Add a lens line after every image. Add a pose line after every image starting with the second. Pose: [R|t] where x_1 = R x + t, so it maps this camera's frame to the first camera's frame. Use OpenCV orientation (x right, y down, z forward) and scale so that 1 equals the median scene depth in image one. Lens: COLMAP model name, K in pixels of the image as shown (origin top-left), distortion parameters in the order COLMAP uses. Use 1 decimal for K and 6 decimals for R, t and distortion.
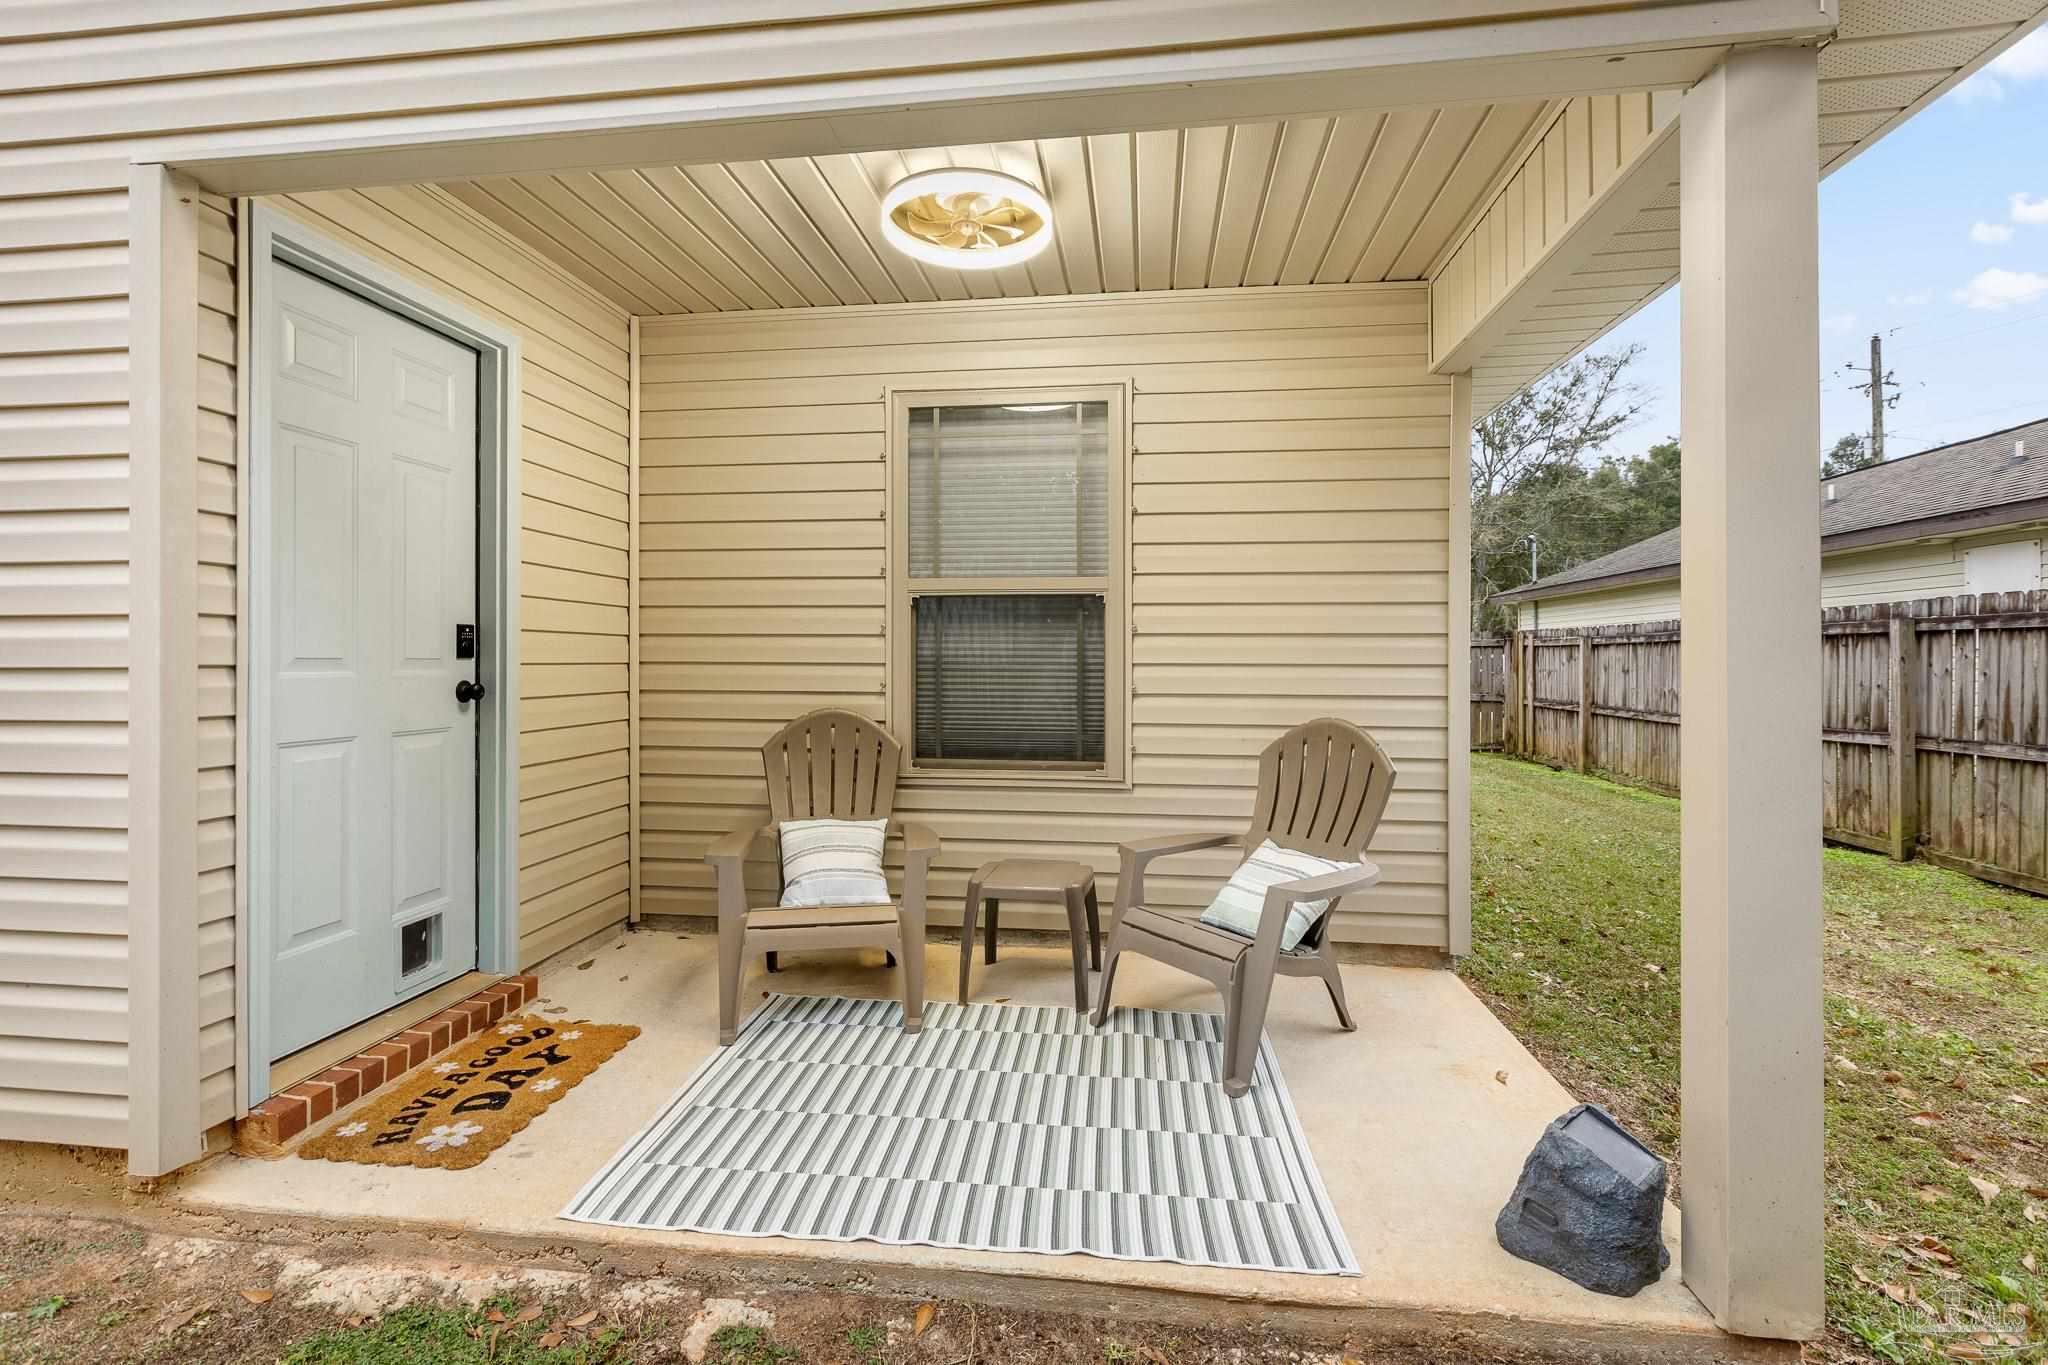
lens RADIAL K [[902.2, 0, 1028.6], [0, 902.2, 661.3], [0, 0, 1]] dist [0.001246, 0.000067]
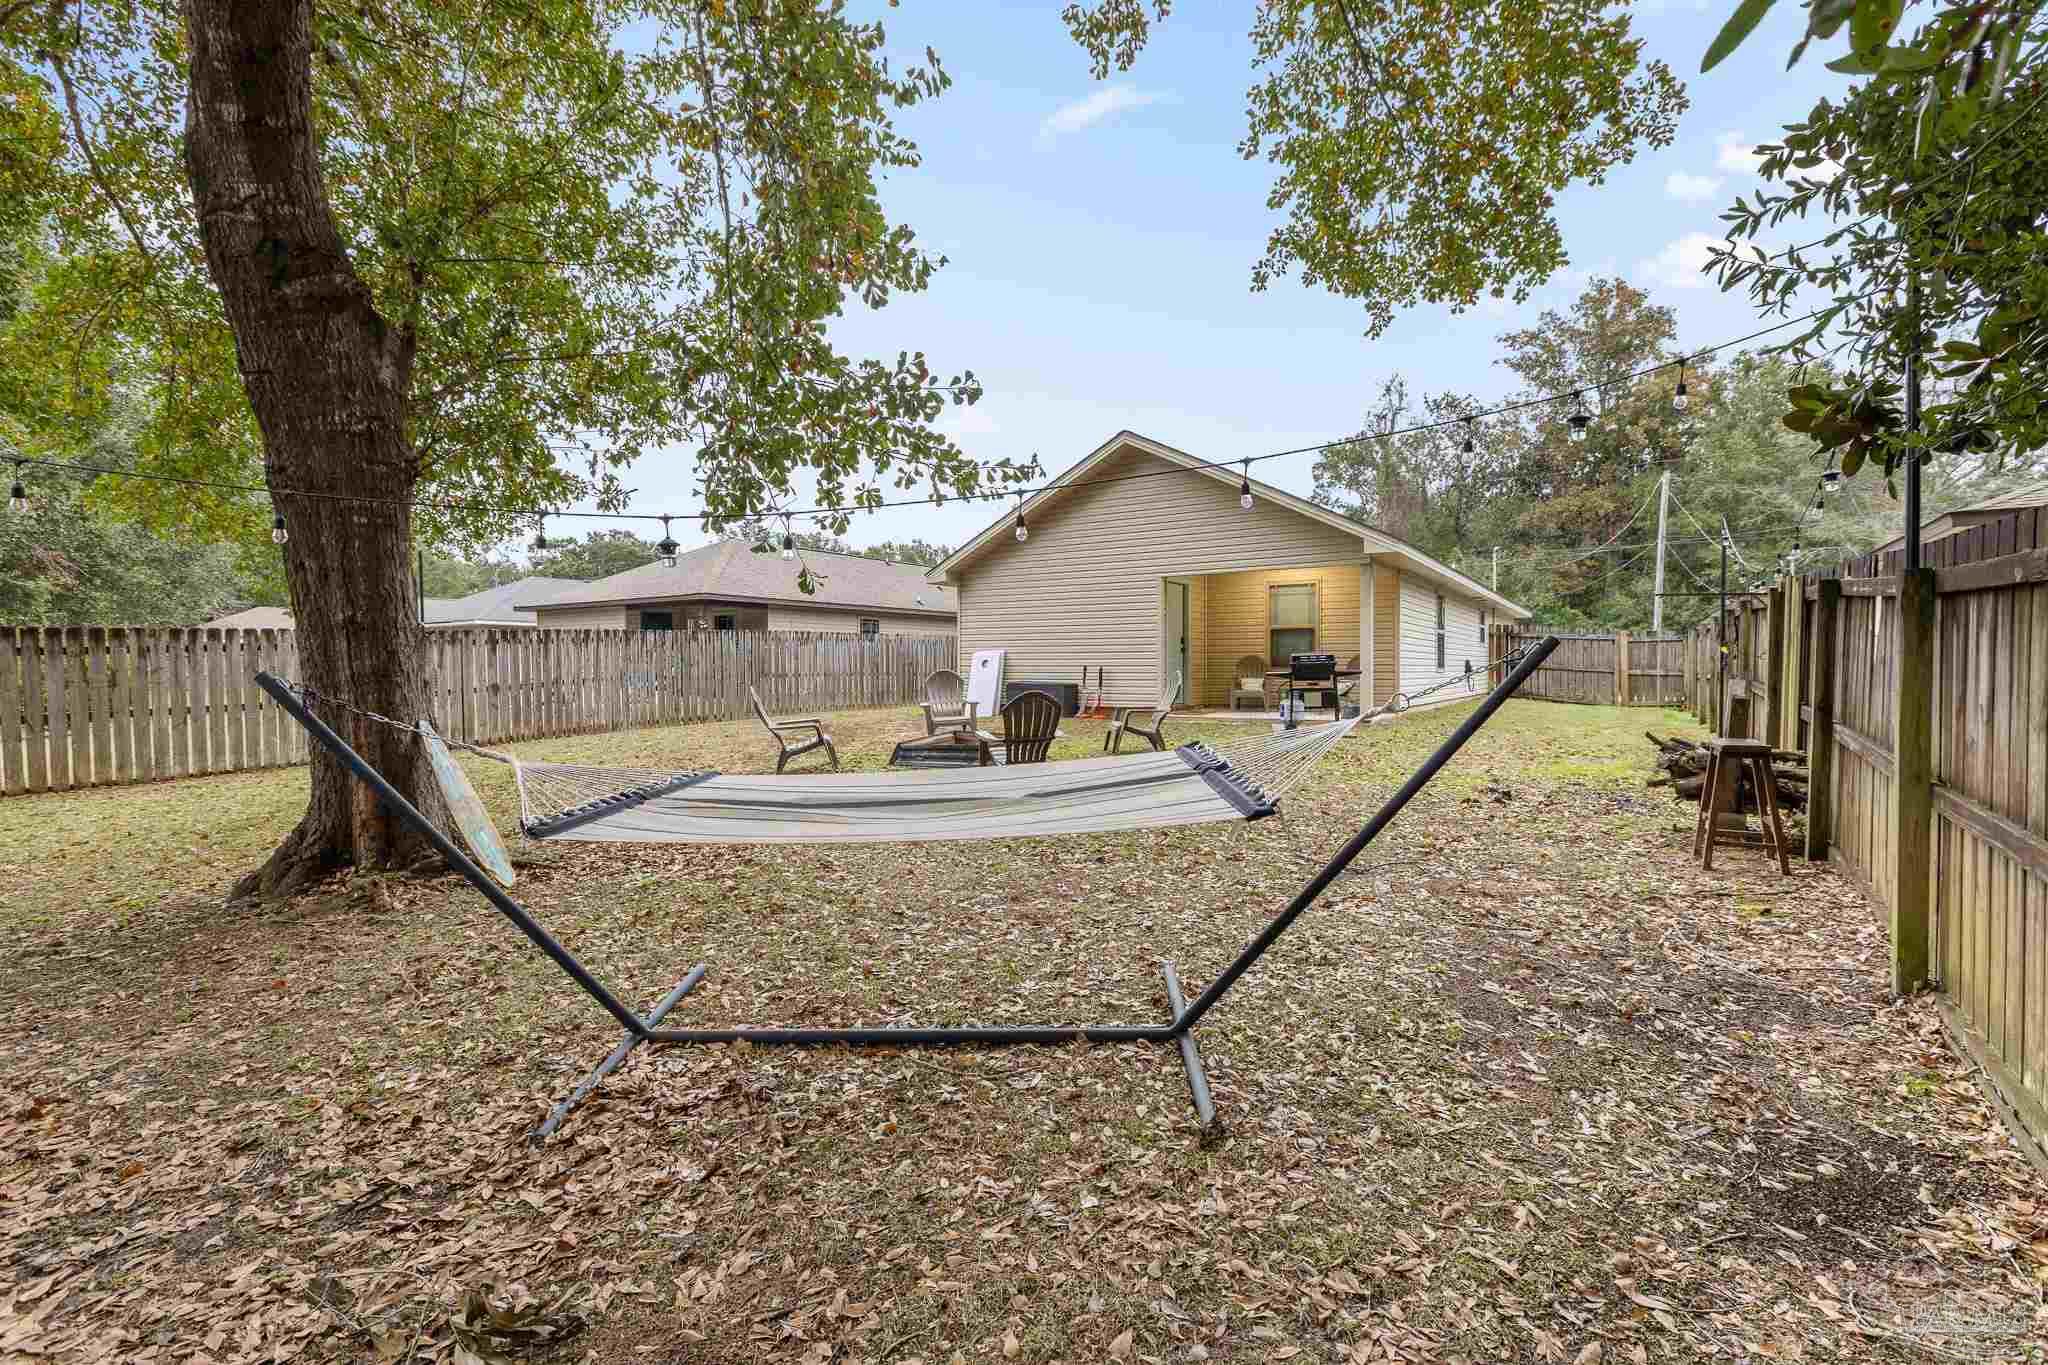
lens RADIAL K [[902.2, 0, 1025.8], [0, 902.2, 683.6], [0, 0, 1]] dist [0.001246, 0.000067]
pose [[0.893080, 0.009144, -0.449806, 1.096306], [-0.002135, 0.999868, 0.016087, 0.171396], [0.449894, -0.013407, 0.892981, -4.835046]]
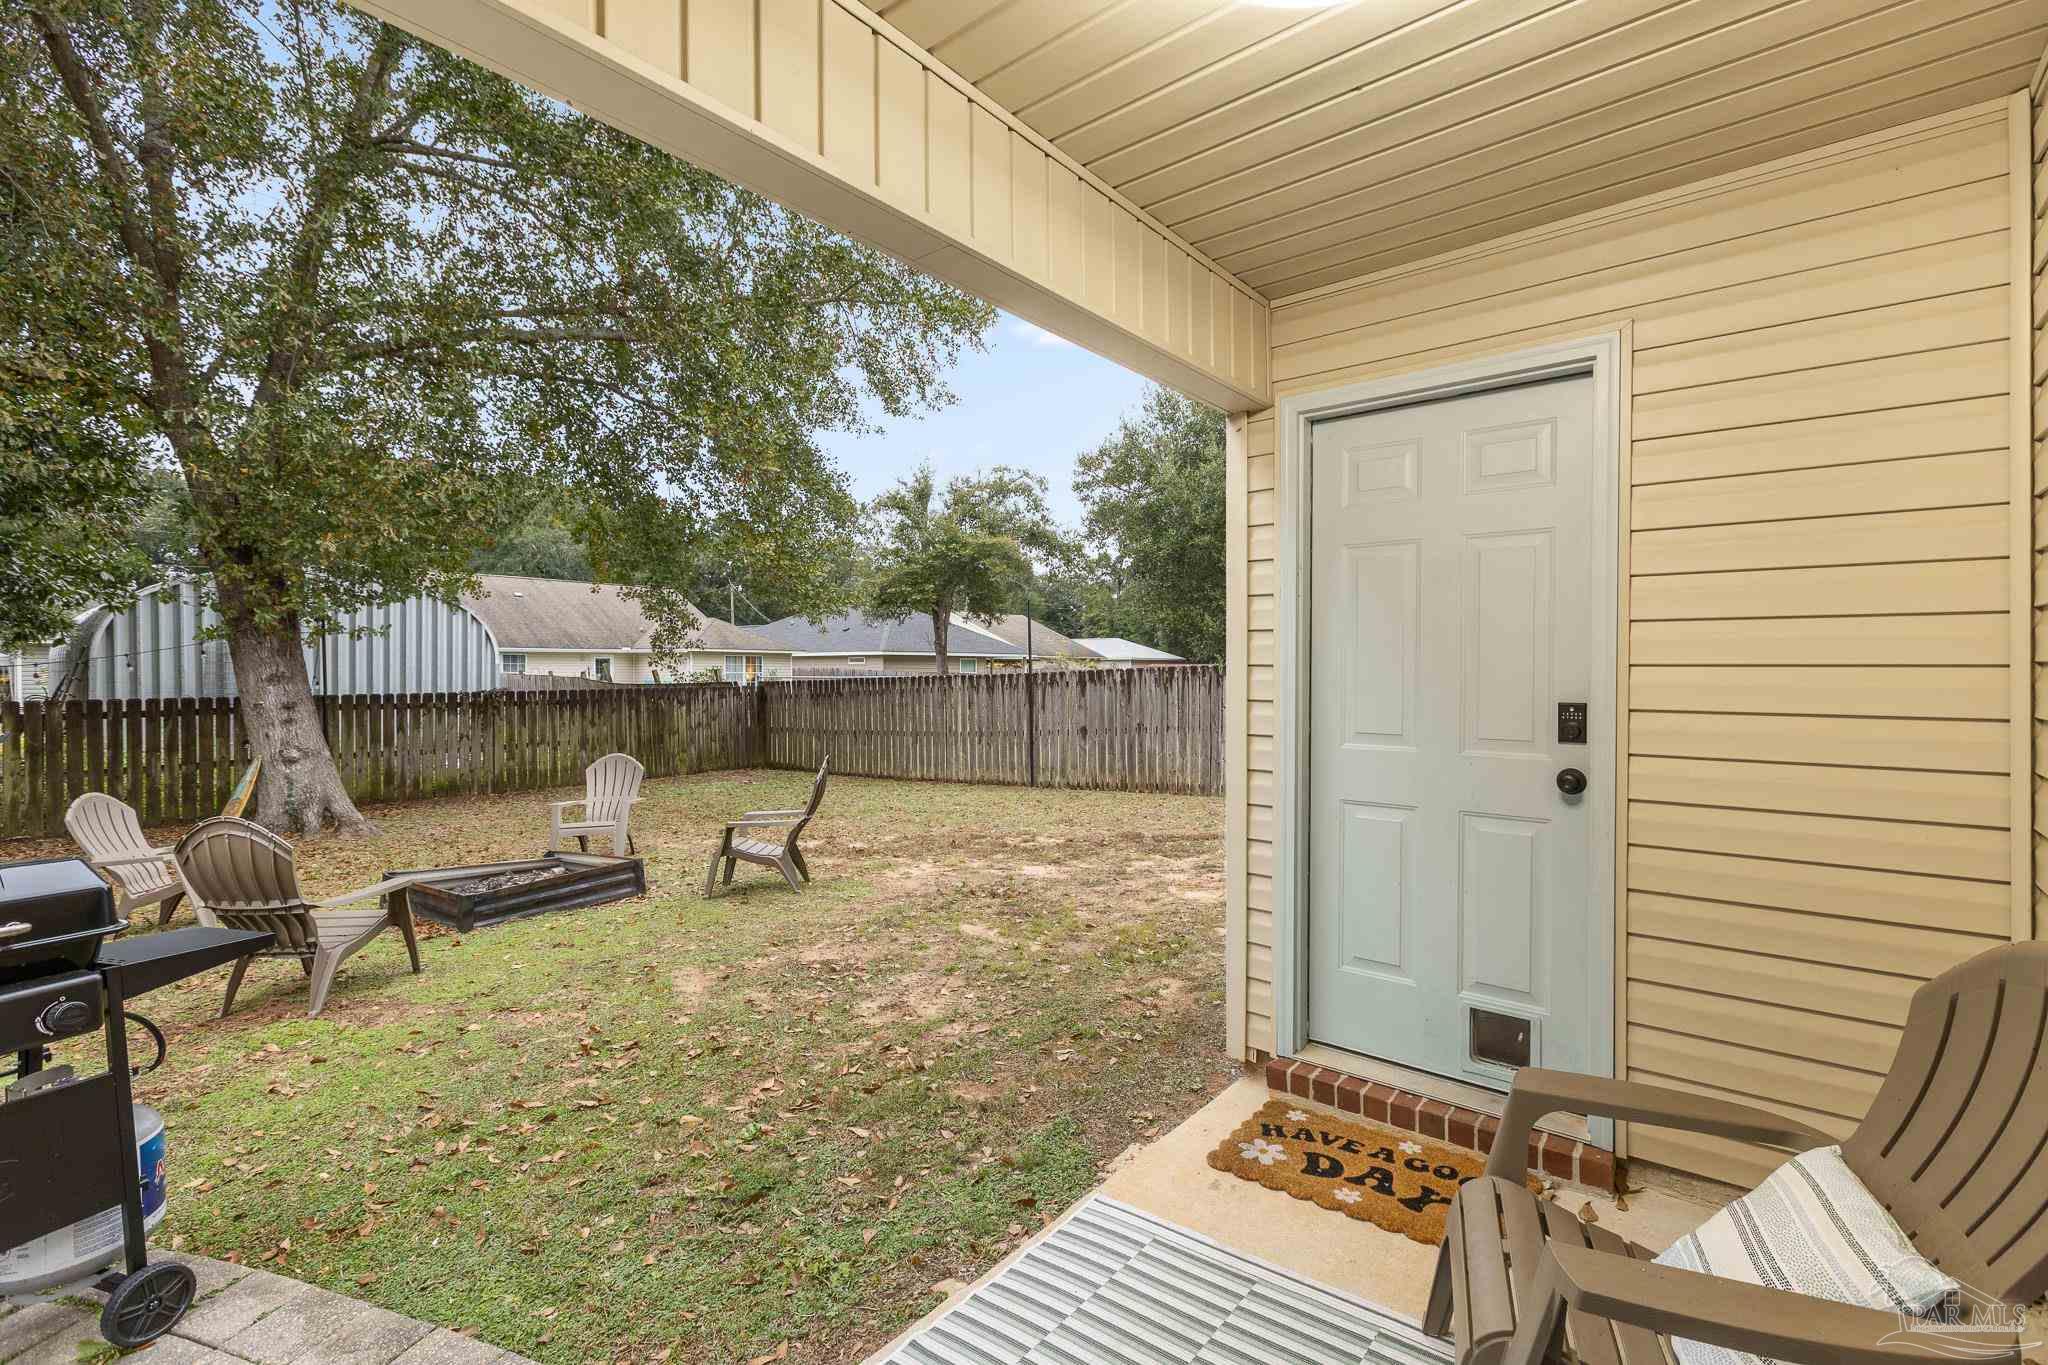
lens RADIAL K [[902.2, 0, 1035.6], [0, 902.2, 681.3], [0, 0, 1]] dist [0.001246, 0.000067]
pose [[-0.528202, 0.010438, -0.849055, 0.432784], [-0.005276, 0.999865, 0.015574, -0.084561], [0.849102, 0.012706, -0.528075, 1.193739]]
